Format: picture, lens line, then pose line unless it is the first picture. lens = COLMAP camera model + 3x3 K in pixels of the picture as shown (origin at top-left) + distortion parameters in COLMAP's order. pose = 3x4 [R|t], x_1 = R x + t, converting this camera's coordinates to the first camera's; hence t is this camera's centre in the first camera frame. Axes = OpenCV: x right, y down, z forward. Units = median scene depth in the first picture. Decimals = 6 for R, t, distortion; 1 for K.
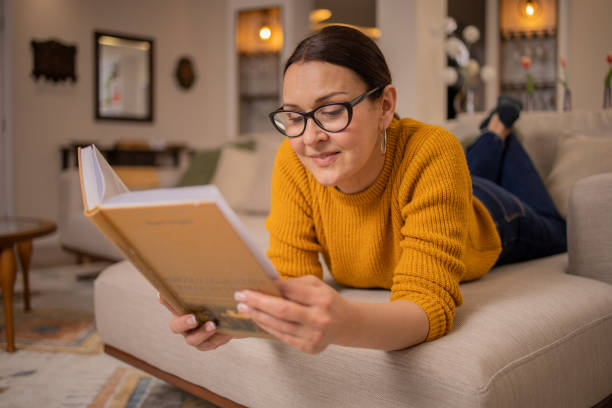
lens RADIAL K [[637.1, 0, 306.0], [0, 637.1, 204.0], [0, 0, 1]] dist [-0.025200, -0.006550]
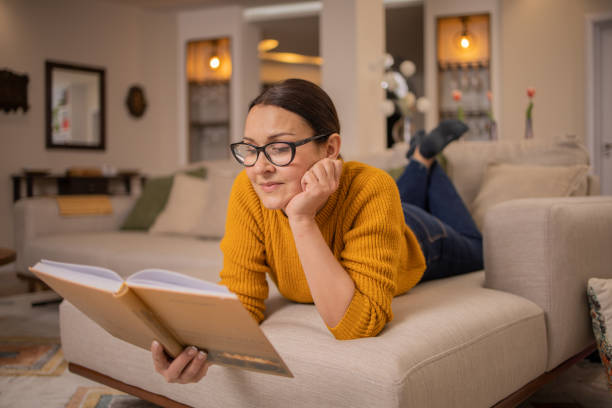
lens RADIAL K [[637.1, 0, 306.0], [0, 637.1, 204.0], [0, 0, 1]] dist [-0.025200, -0.006550]
pose [[0.997001, -0.013608, 0.076189, 0.003973], [0.016304, 0.999259, -0.034875, -0.004272], [-0.075658, 0.036013, 0.996483, -0.086435]]
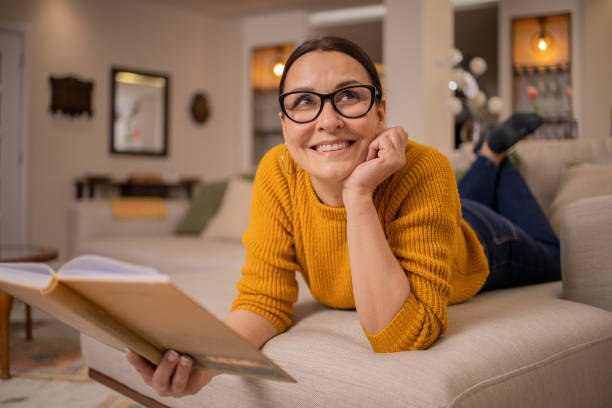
lens RADIAL K [[637.1, 0, 306.0], [0, 637.1, 204.0], [0, 0, 1]] dist [-0.025200, -0.006550]
pose [[0.999378, 0.003637, -0.035074, 0.039224], [-0.005758, 0.998147, -0.060569, 0.017499], [0.034789, 0.060733, 0.997548, 0.010046]]
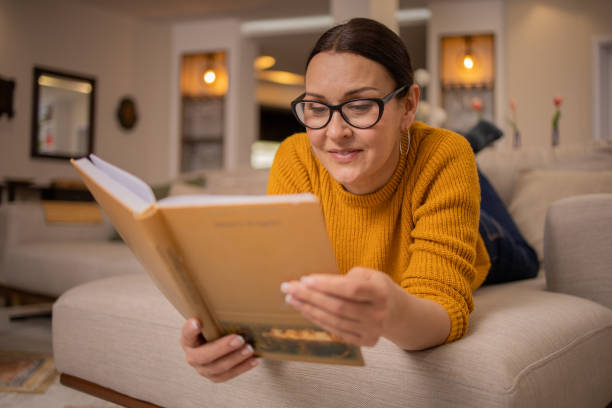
lens RADIAL K [[637.1, 0, 306.0], [0, 637.1, 204.0], [0, 0, 1]] dist [-0.025200, -0.006550]
pose [[0.994031, 0.017063, 0.107758, -0.051818], [-0.007965, 0.996408, -0.084305, 0.037831], [-0.108809, 0.082944, 0.990596, 0.025914]]
